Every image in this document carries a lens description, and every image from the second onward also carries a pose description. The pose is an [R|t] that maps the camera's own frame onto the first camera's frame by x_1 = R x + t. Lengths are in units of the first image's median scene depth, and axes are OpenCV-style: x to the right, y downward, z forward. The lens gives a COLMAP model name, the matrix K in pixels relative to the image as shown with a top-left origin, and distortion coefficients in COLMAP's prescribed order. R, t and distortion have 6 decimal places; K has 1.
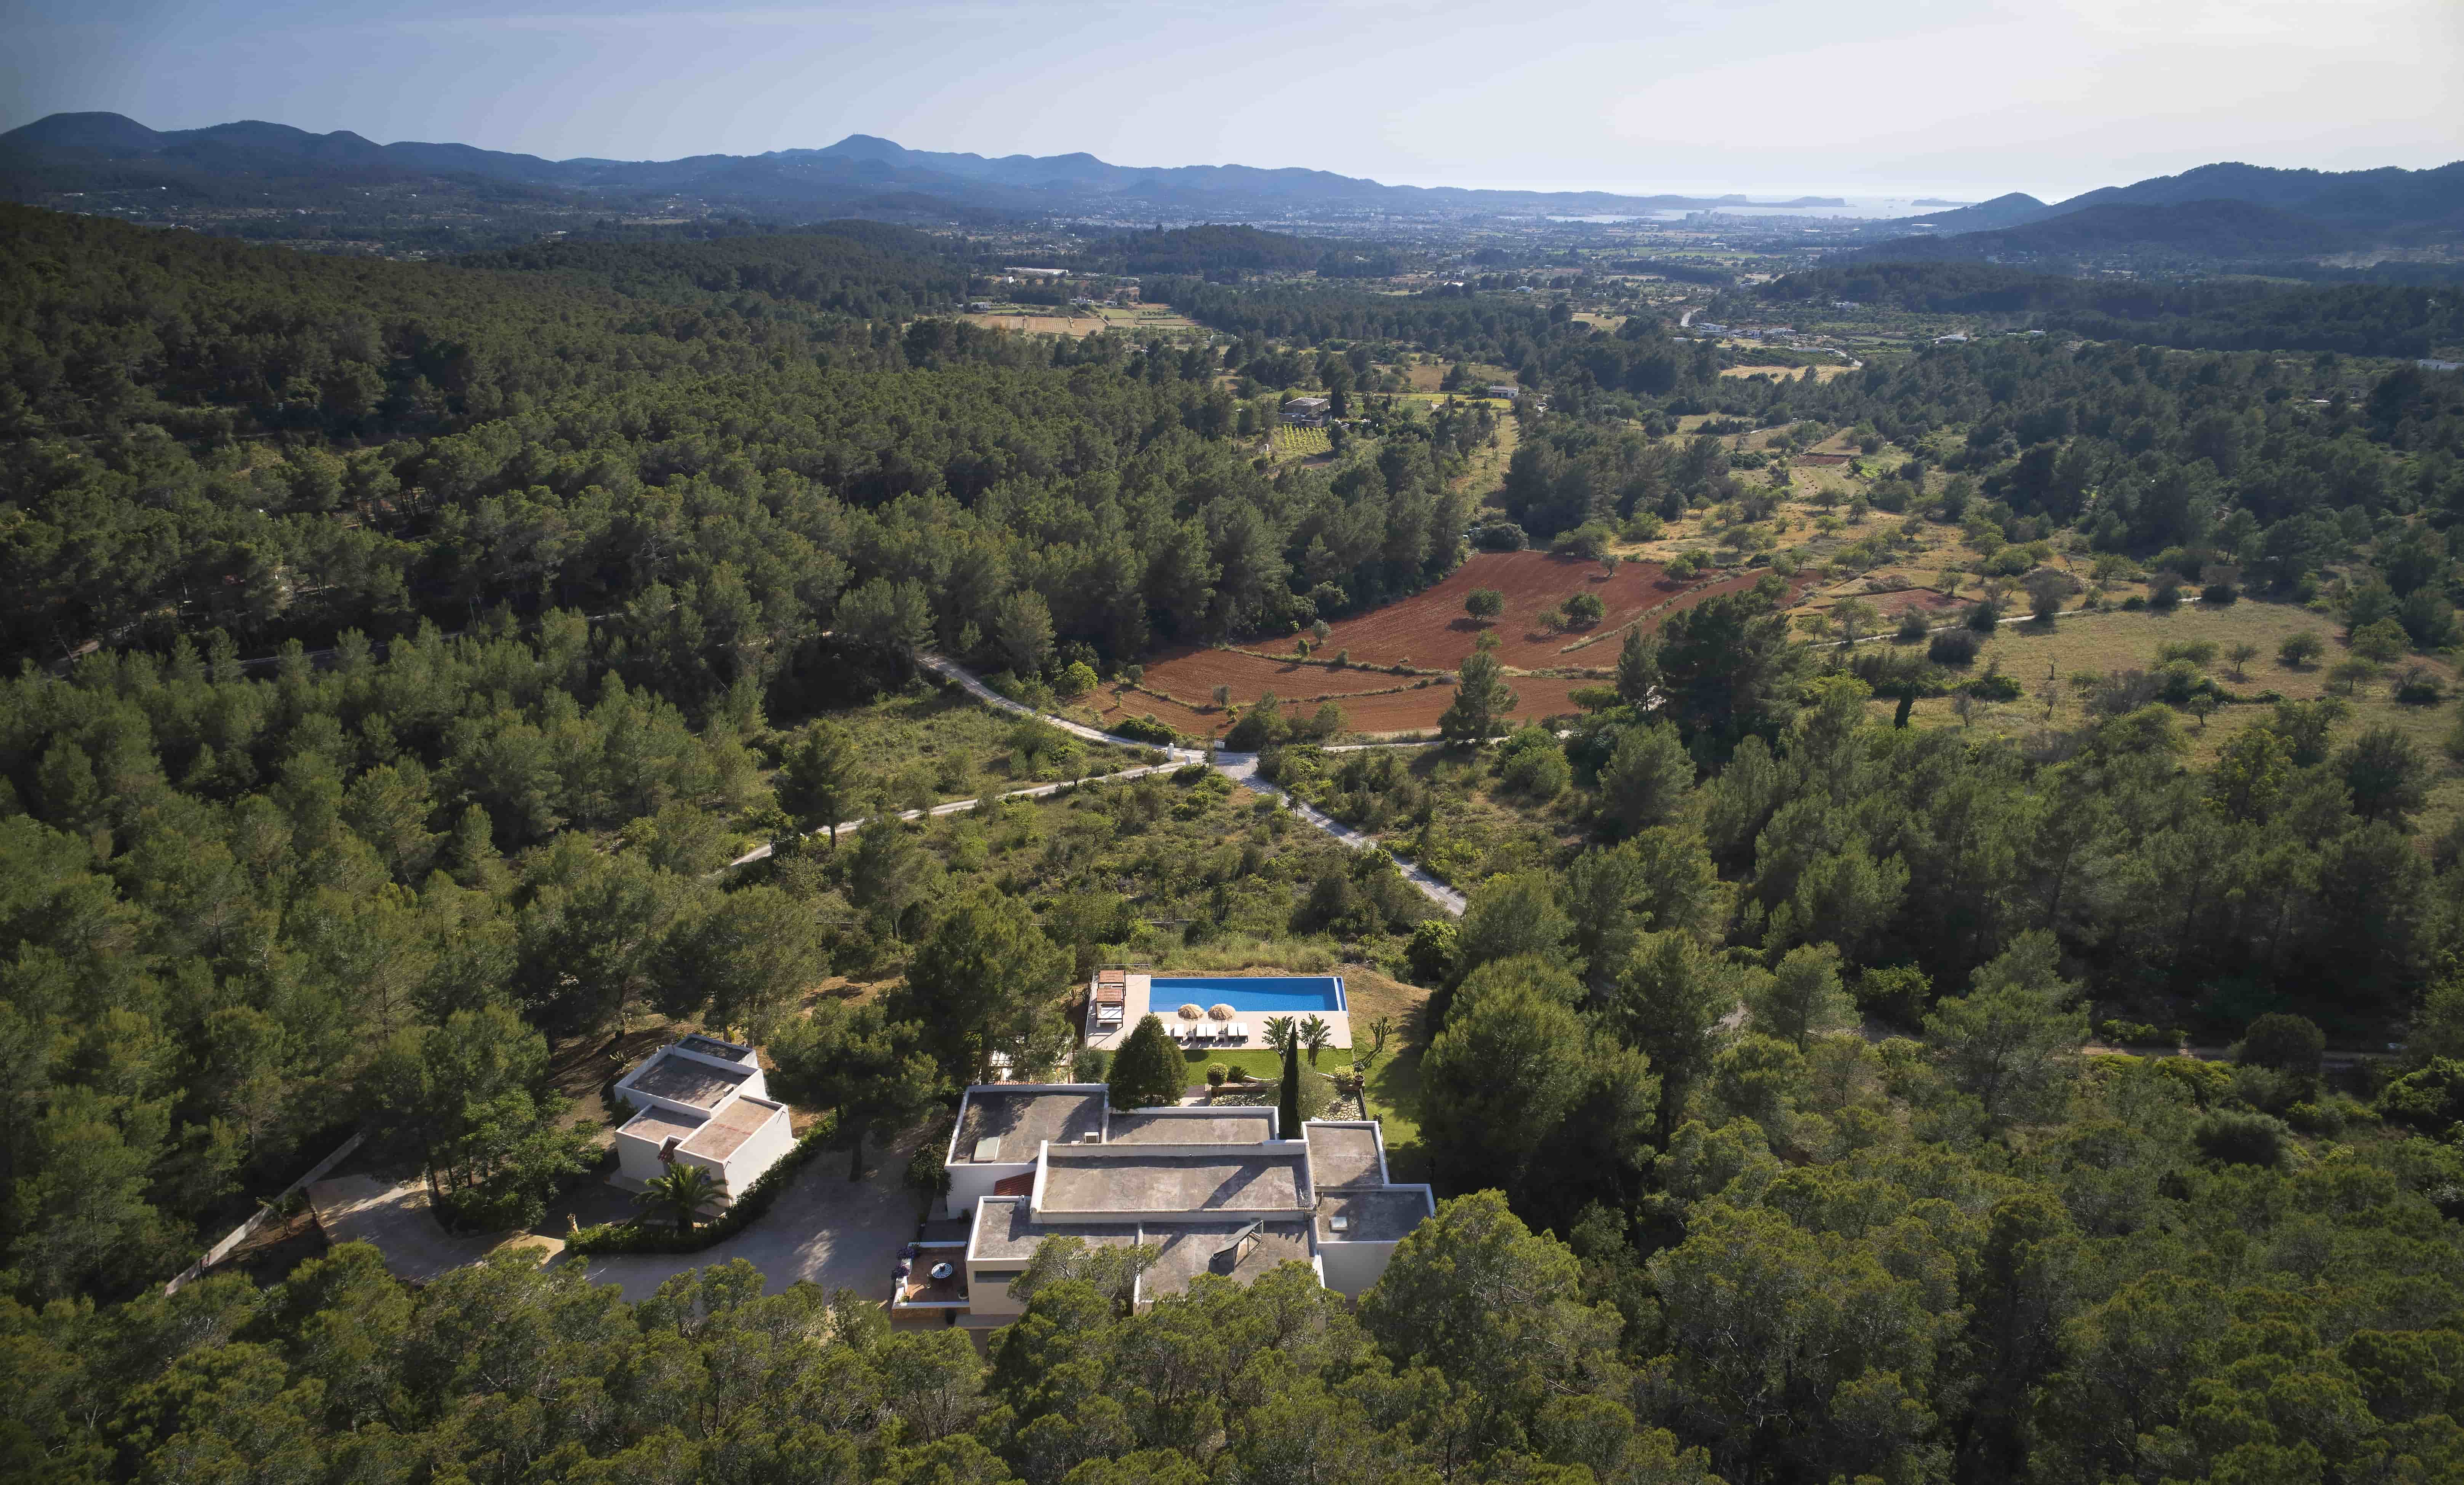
lens RADIAL K [[1406.5, 0, 1232.0], [0, 1406.5, 742.5], [0, 0, 1]] dist [0.002462, 0.000188]
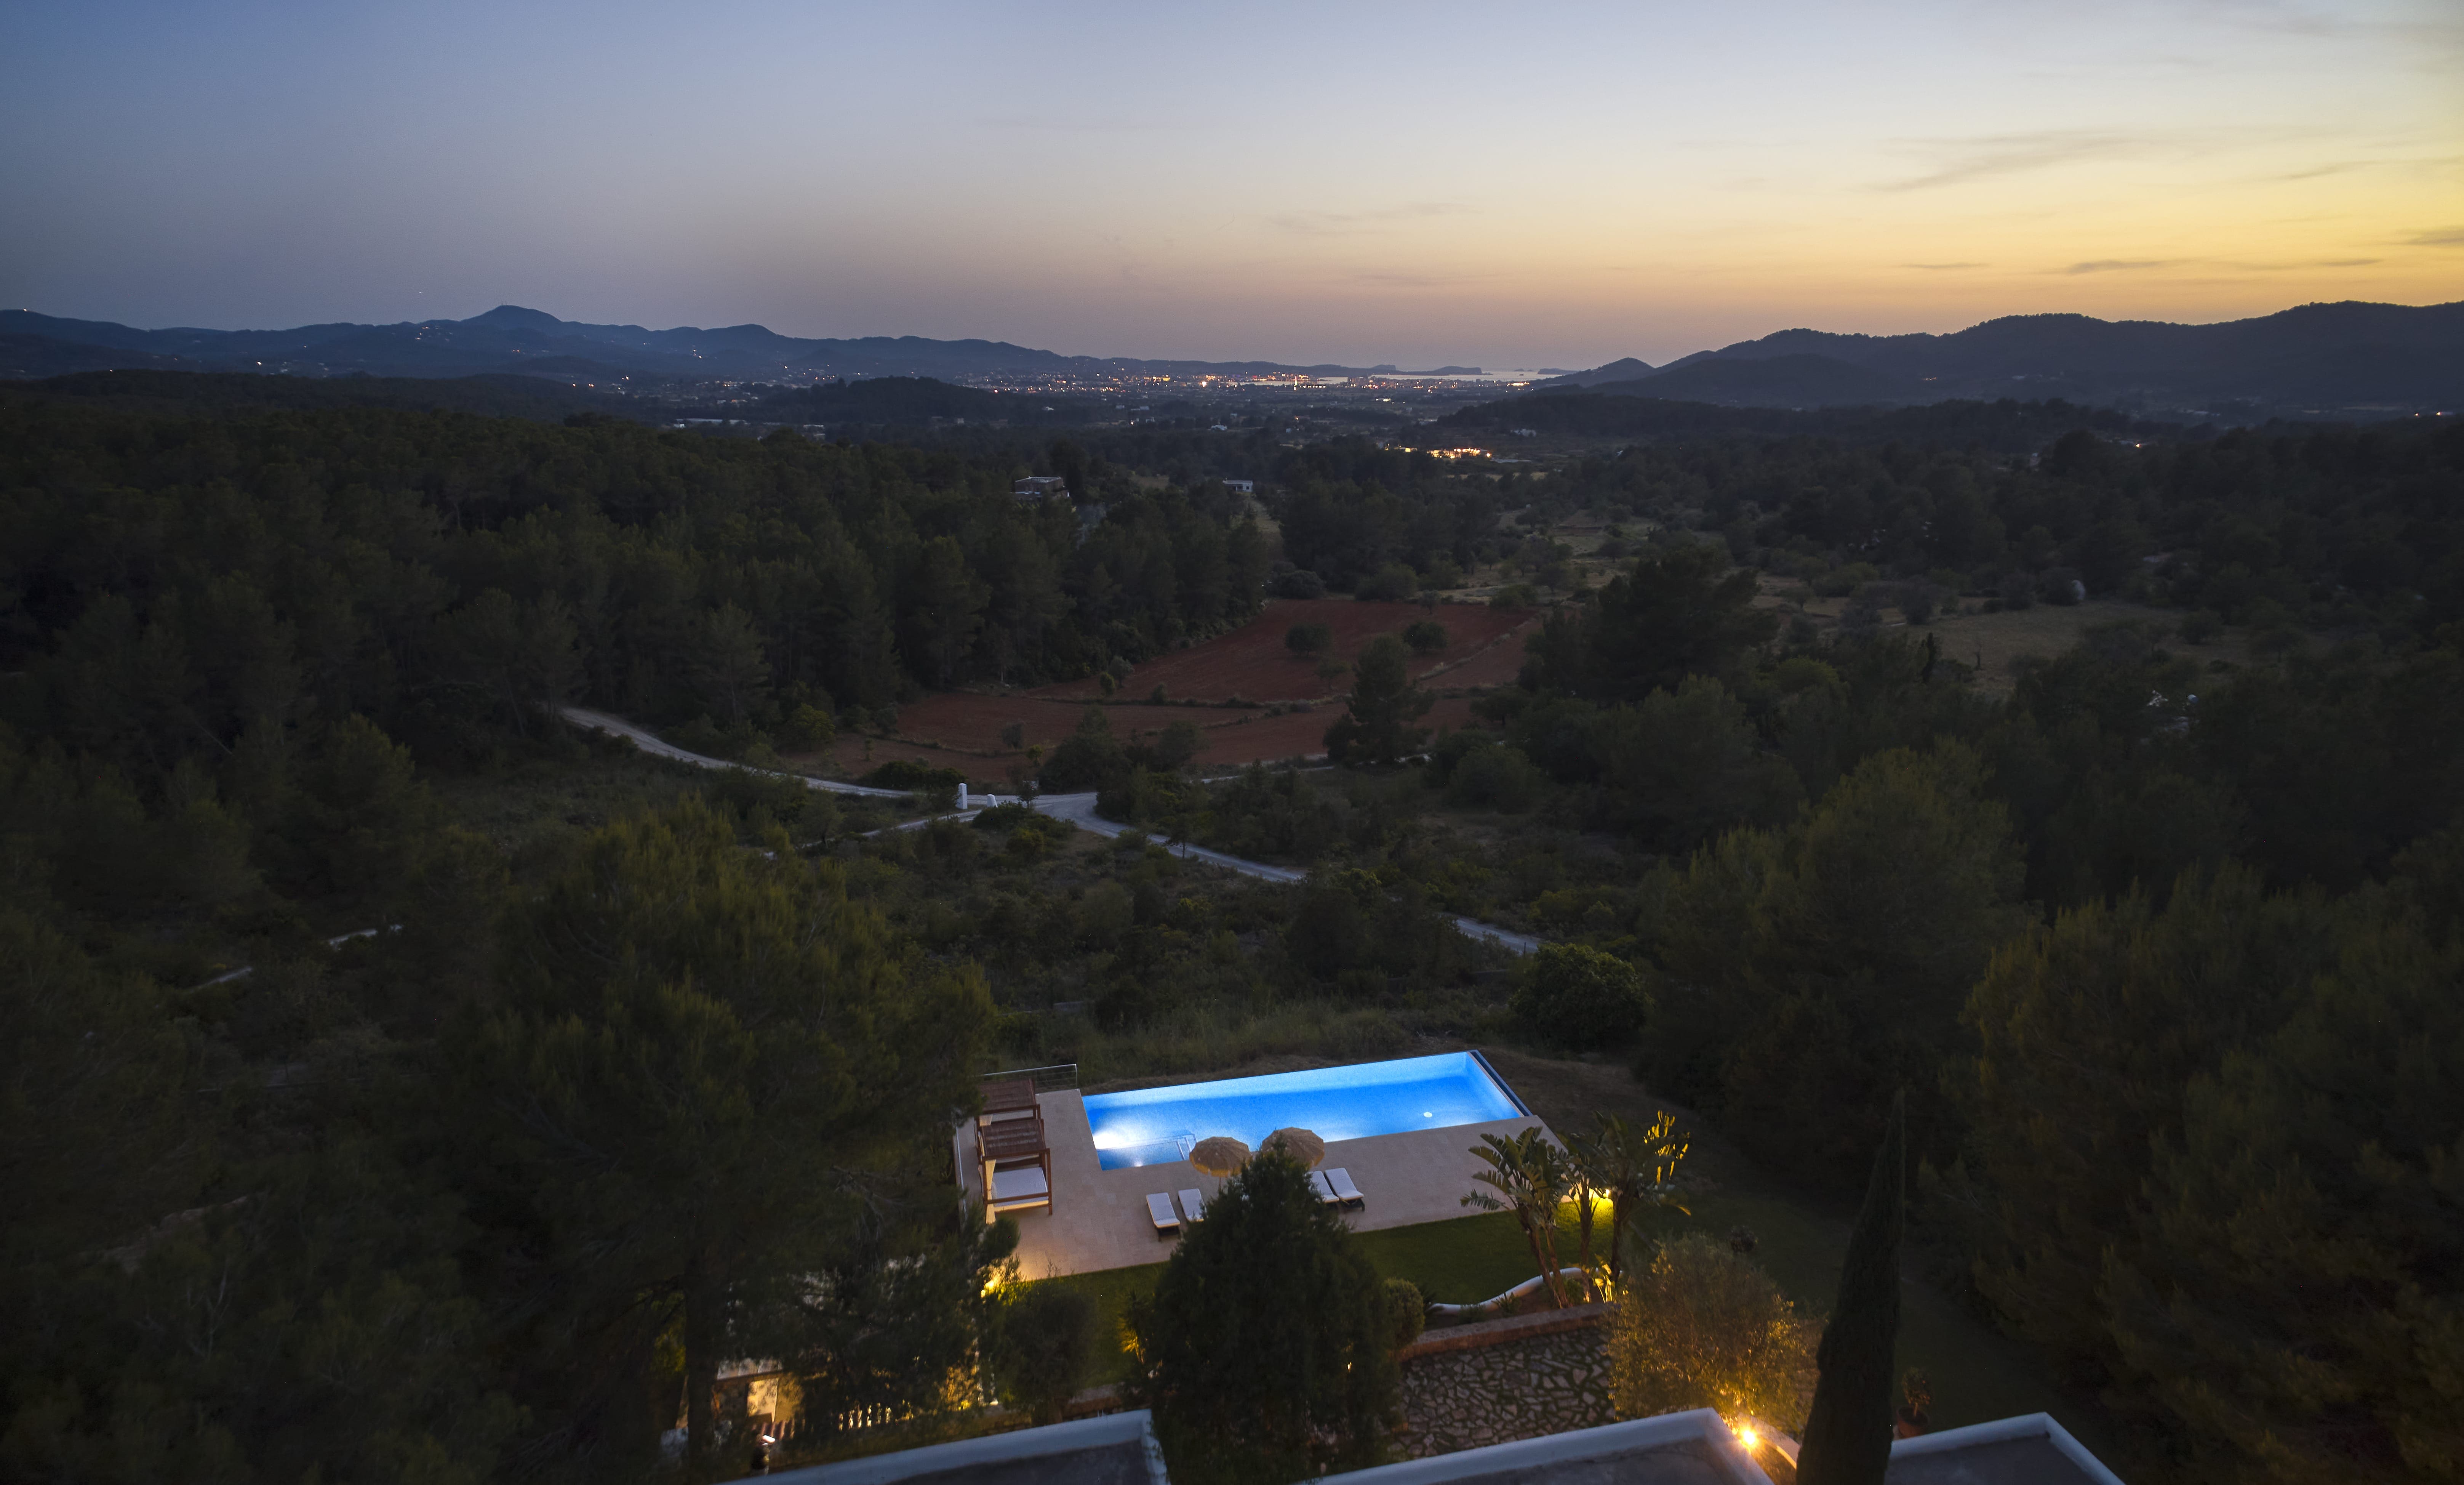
lens RADIAL K [[1409.7, 0, 1232.0], [0, 1409.7, 742.5], [0, 0, 1]] dist [0.005429, 0.001184]
pose [[0.976590, -0.060136, 0.206533, -0.046515], [0.082562, 0.991380, -0.101734, 0.051298], [-0.198634, 0.116404, 0.973136, 0.261416]]
